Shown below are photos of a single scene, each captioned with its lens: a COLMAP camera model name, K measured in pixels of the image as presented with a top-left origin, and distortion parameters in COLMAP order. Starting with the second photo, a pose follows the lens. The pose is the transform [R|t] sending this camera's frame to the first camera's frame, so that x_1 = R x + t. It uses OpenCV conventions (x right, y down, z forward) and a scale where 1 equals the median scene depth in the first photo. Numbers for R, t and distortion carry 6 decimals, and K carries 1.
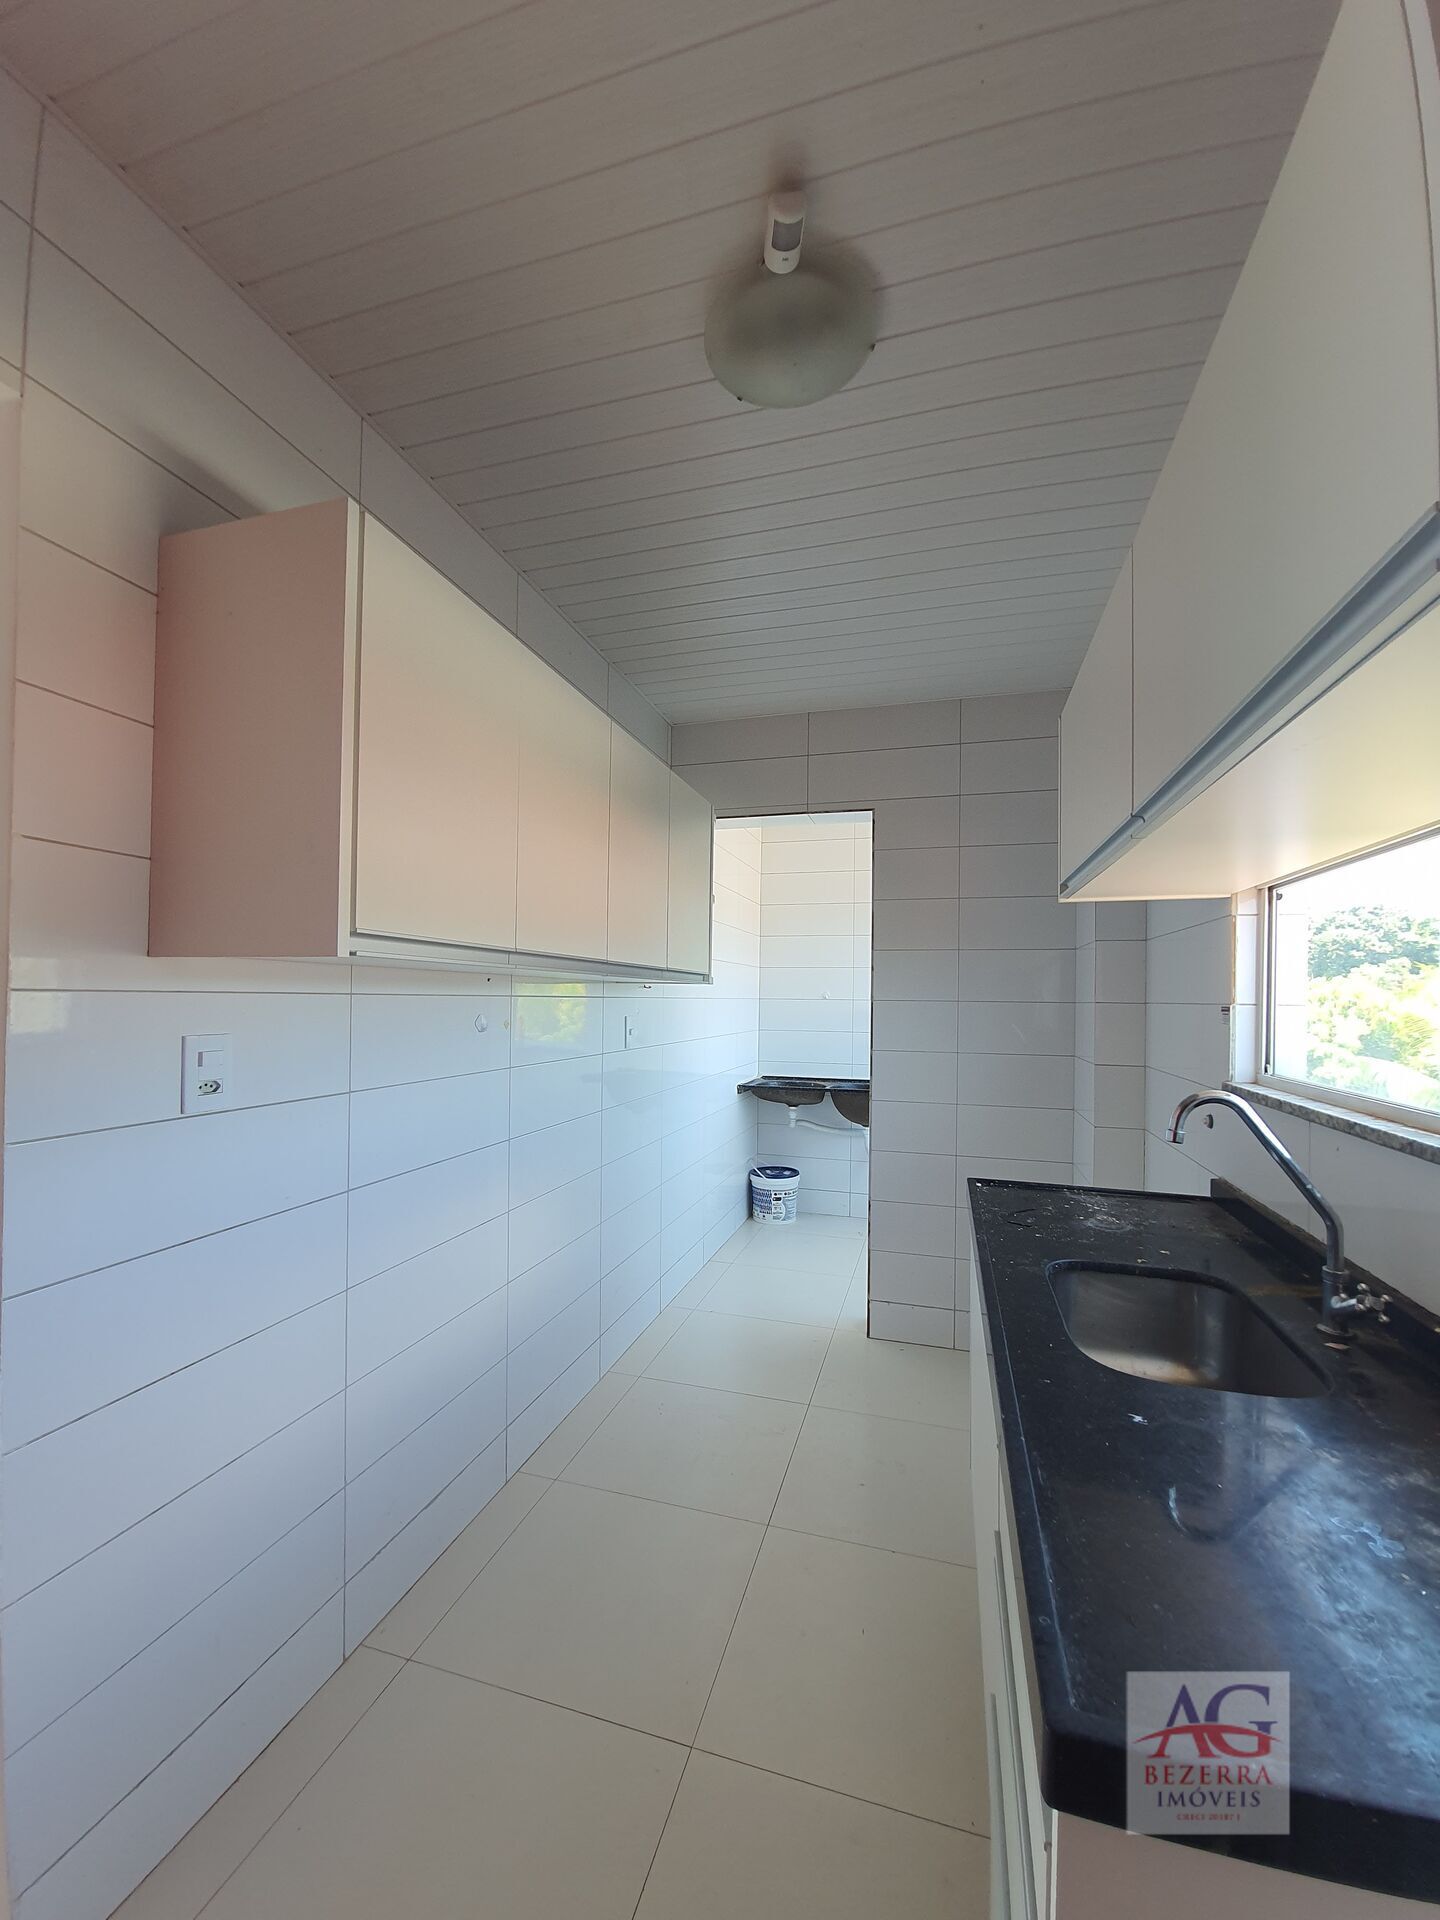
lens RADIAL K [[765.0, 0, 715.8], [0, 765.0, 990.9], [0, 0, 1]] dist [-0.006578, -0.000346]
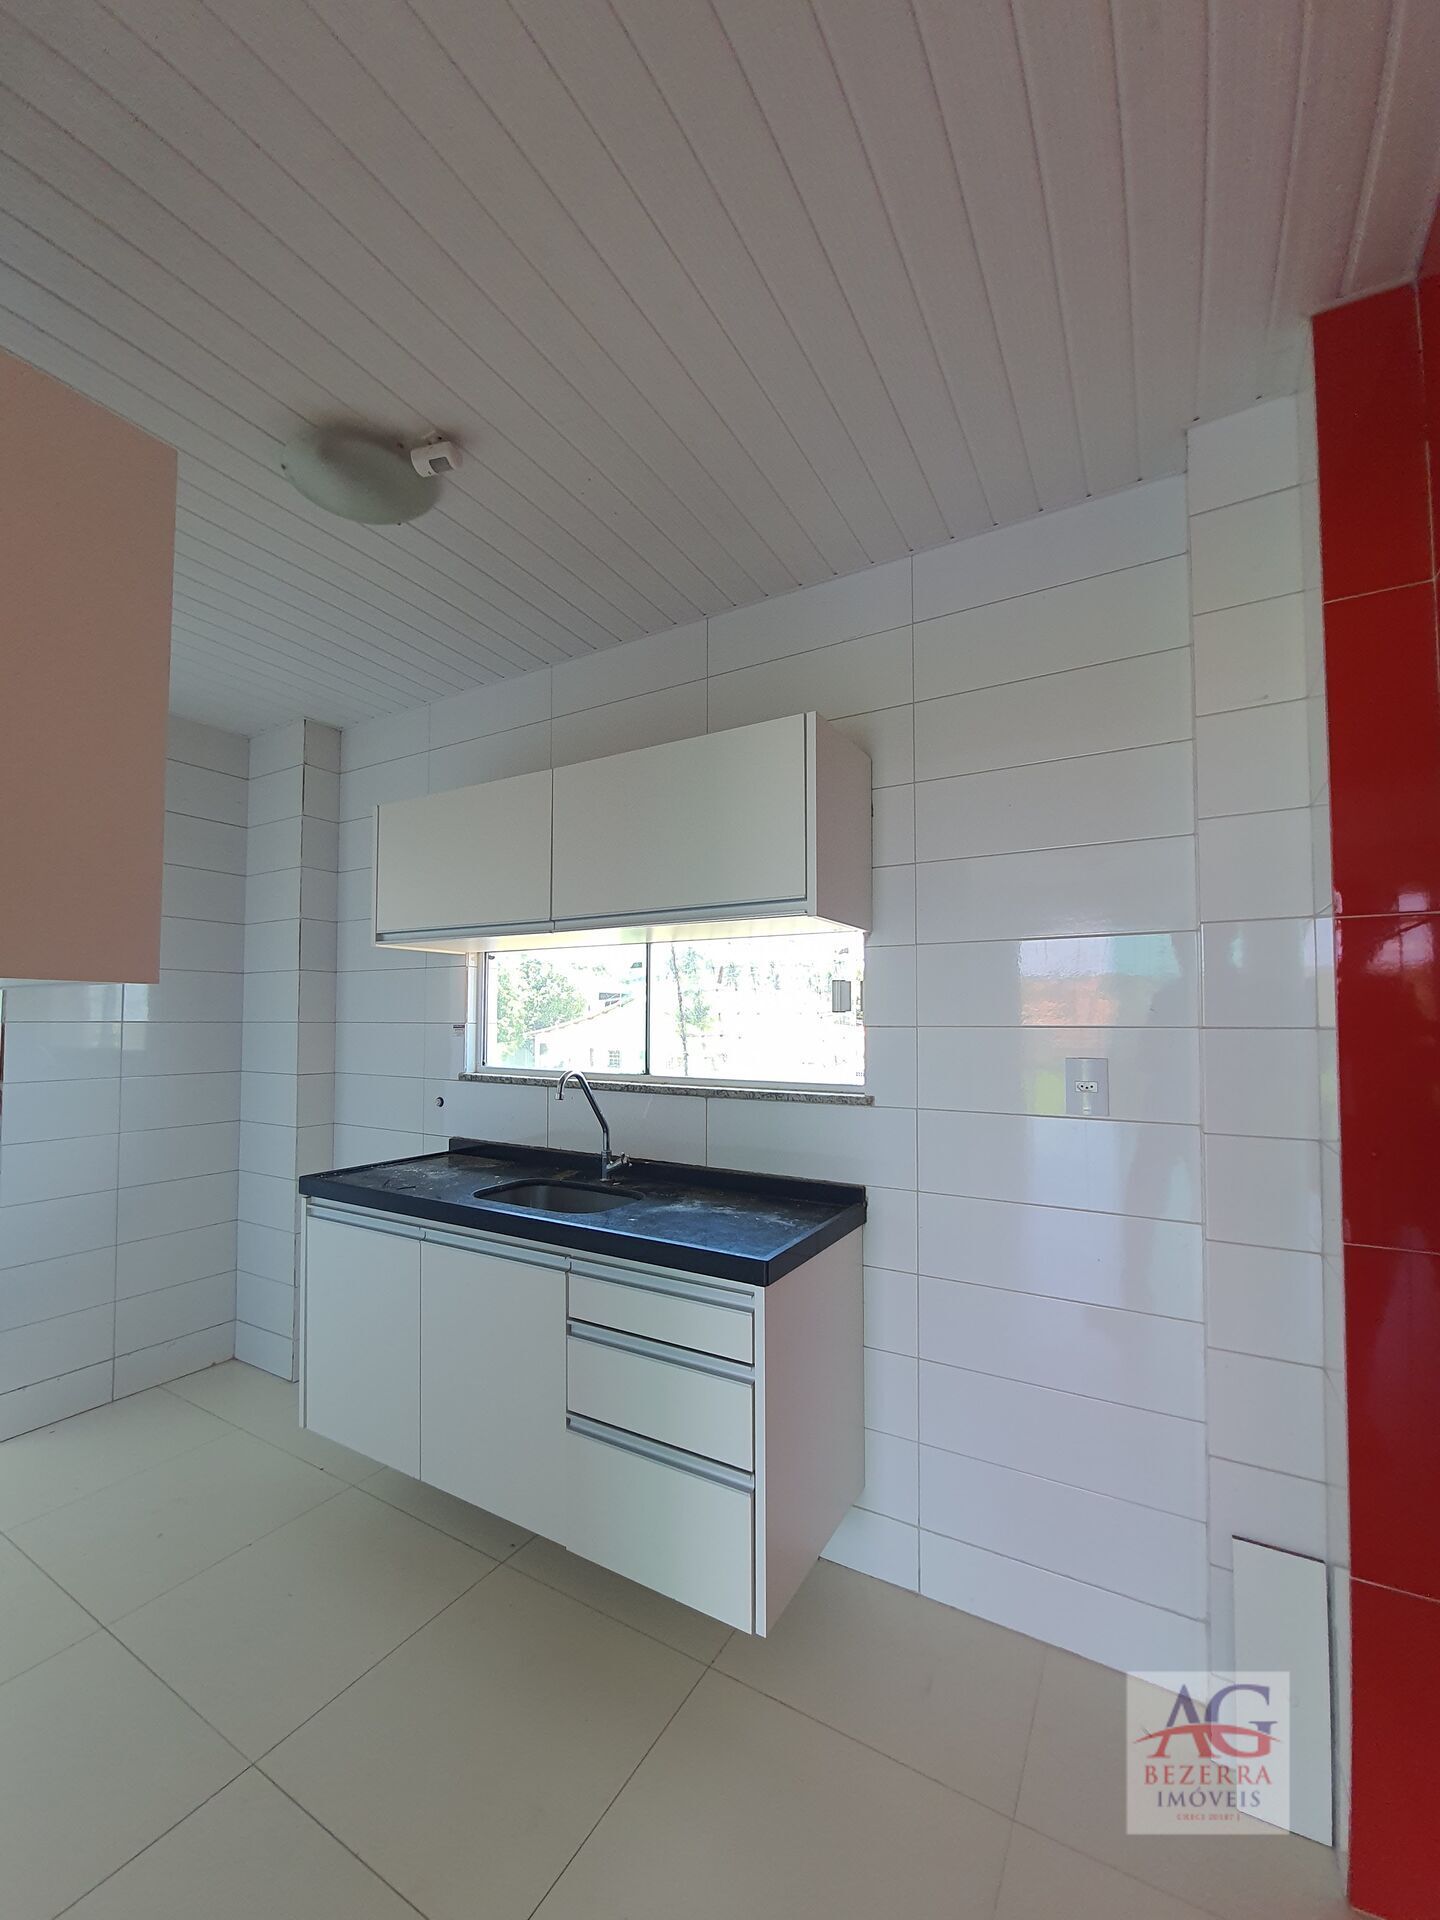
lens RADIAL K [[774.6, 0, 718.8], [0, 774.6, 997.2], [0, 0, 1]] dist [-0.008057, 0.000080]
pose [[0.243133, 0.029756, 0.969537, -0.544170], [-0.016250, 0.999514, -0.026601, -0.001781], [-0.969857, -0.009288, 0.243498, 0.084283]]
